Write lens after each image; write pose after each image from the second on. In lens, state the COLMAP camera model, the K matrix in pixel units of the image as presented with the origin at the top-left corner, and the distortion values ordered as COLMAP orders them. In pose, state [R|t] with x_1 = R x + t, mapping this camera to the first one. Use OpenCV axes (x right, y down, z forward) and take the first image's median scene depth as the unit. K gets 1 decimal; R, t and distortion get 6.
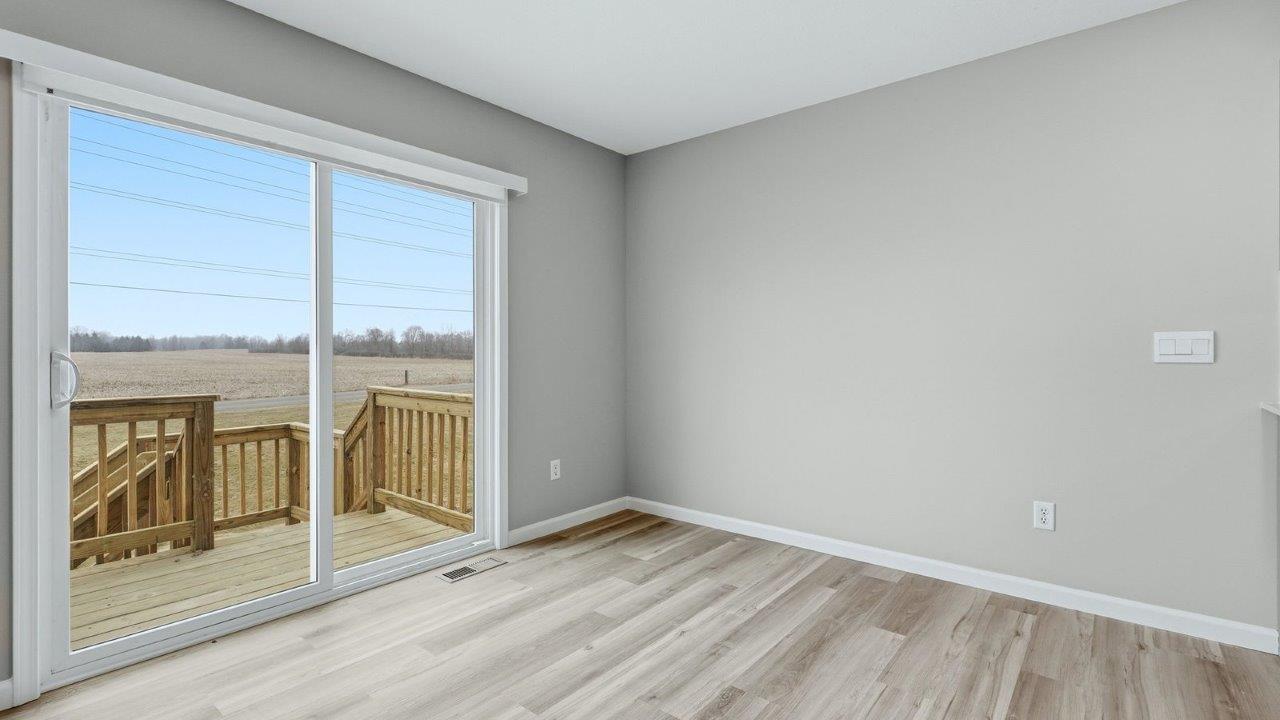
lens RADIAL K [[578.1, 0, 641.3], [0, 578.1, 350.0], [0, 0, 1]] dist [-0.002956, -0.001373]
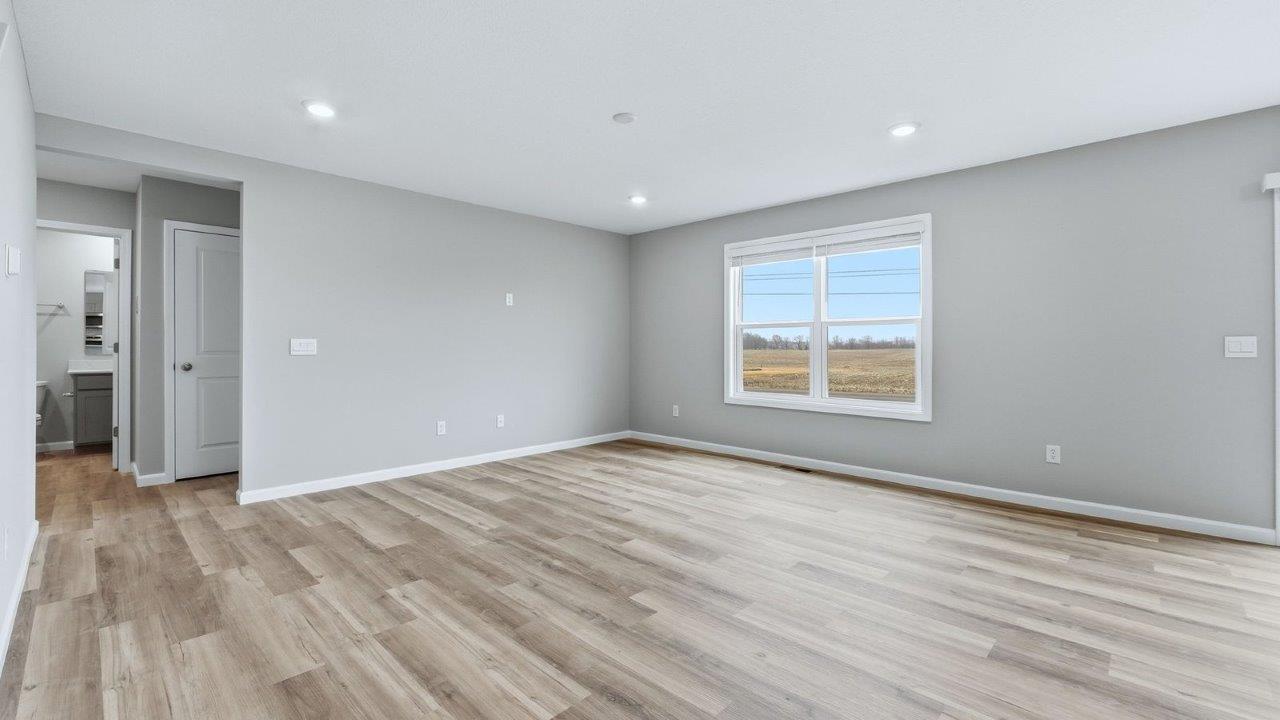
lens RADIAL K [[540.5, 0, 638.6], [0, 540.5, 349.1], [0, 0, 1]] dist [-0.003390, 0.000521]
pose [[-0.086208, 0.002063, -0.996275, 0.322593], [-0.000306, 0.999998, 0.002097, 0.001385], [0.996277, 0.000485, -0.086207, -0.360664]]
